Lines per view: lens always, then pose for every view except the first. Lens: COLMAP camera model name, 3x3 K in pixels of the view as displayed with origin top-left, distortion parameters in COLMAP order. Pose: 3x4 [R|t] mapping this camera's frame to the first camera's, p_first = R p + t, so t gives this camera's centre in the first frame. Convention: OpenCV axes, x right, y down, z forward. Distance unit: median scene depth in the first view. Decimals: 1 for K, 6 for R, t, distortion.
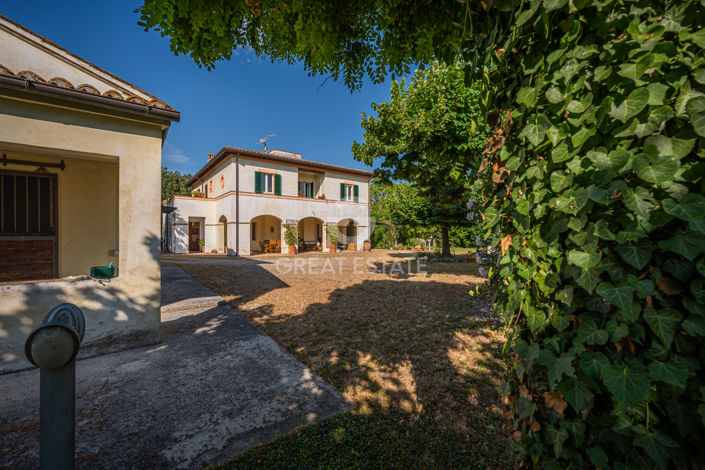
lens RADIAL K [[281.7, 0, 345.3], [0, 281.7, 236.5], [0, 0, 1]] dist [-0.001614, -0.000852]
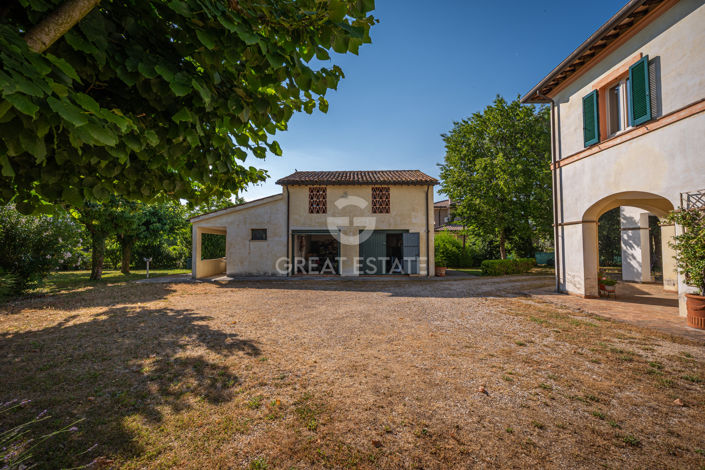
lens RADIAL K [[281.7, 0, 353.4], [0, 281.7, 237.5], [0, 0, 1]] dist [-0.001614, -0.000852]
pose [[-0.601172, -0.021100, -0.798841, 0.323283], [0.009993, 0.999375, -0.033918, -0.015903], [0.799057, -0.028373, -0.600585, 1.407419]]
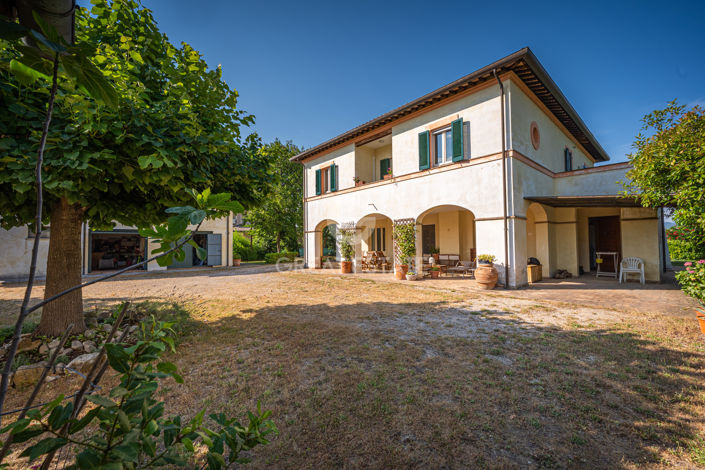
lens RADIAL K [[281.7, 0, 348.0], [0, 281.7, 236.7], [0, 0, 1]] dist [-0.001614, -0.000852]
pose [[0.082832, -0.022473, -0.996310, 0.787007], [0.014622, 0.999665, -0.021333, -0.014340], [0.996456, -0.012801, 0.083133, 1.483134]]
